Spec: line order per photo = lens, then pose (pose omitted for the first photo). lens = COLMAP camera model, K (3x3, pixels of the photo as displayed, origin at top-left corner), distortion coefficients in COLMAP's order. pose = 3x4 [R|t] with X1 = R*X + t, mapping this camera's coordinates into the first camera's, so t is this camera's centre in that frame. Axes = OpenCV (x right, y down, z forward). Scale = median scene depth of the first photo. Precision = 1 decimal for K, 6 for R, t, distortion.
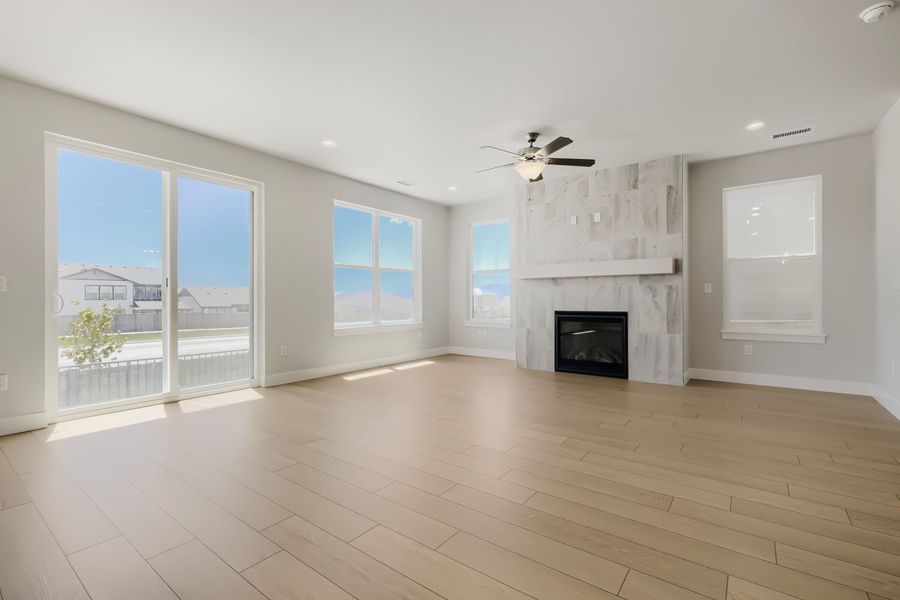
lens RADIAL K [[396.3, 0, 454.5], [0, 396.3, 297.8], [0, 0, 1]] dist [-0.000358, -0.000141]
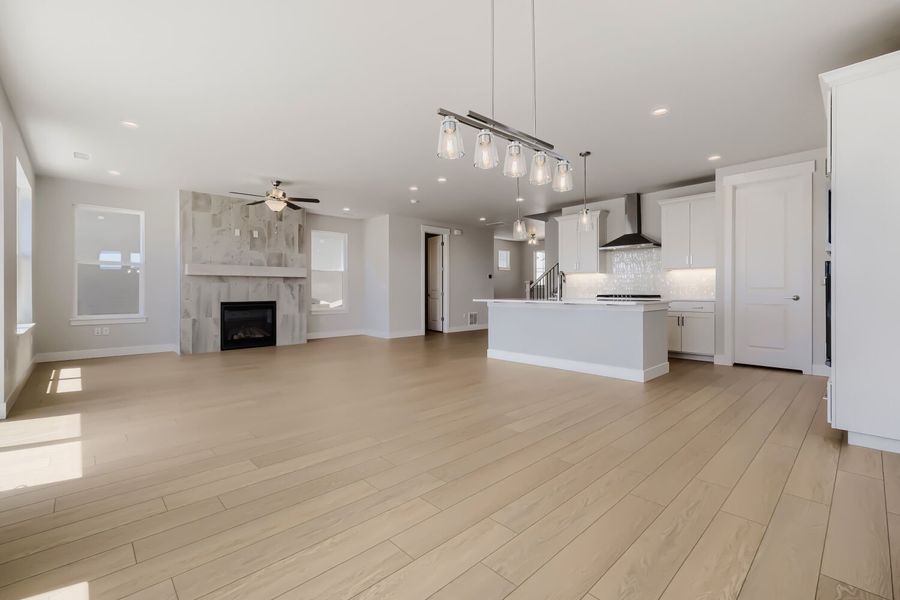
lens RADIAL K [[409.1, 0, 449.2], [0, 409.1, 293.0], [0, 0, 1]] dist [-0.000510, -0.000064]
pose [[0.162262, -0.001553, 0.986746, -0.976045], [0.000364, 0.999999, 0.001514, 0.002722], [-0.986748, 0.000113, 0.162263, 0.092832]]
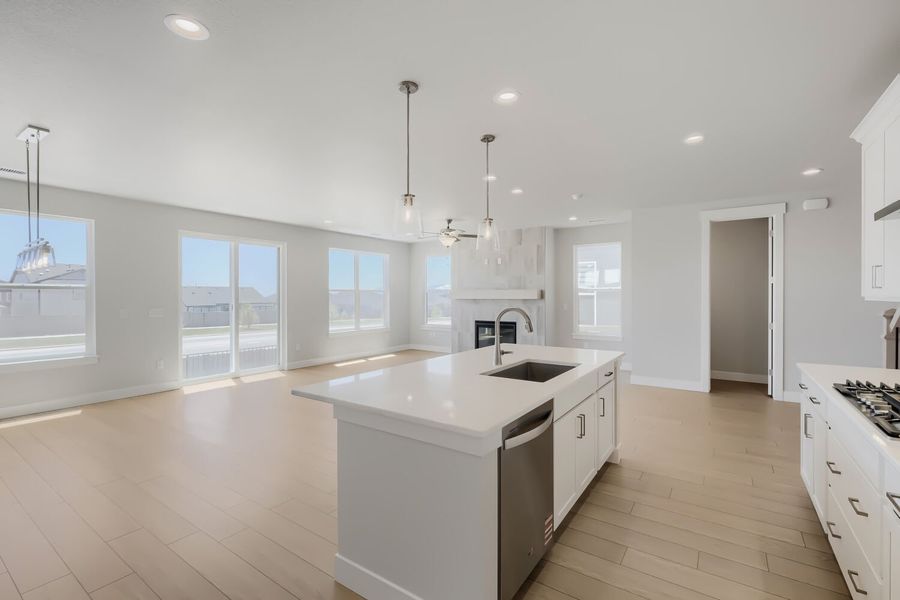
lens RADIAL K [[409.1, 0, 449.2], [0, 409.1, 293.0], [0, 0, 1]] dist [-0.000510, -0.000064]
pose [[0.999611, -0.000622, 0.027877, 0.119873], [0.000617, 1.000000, 0.000214, -0.079459], [-0.027877, -0.000196, 0.999611, -0.617899]]
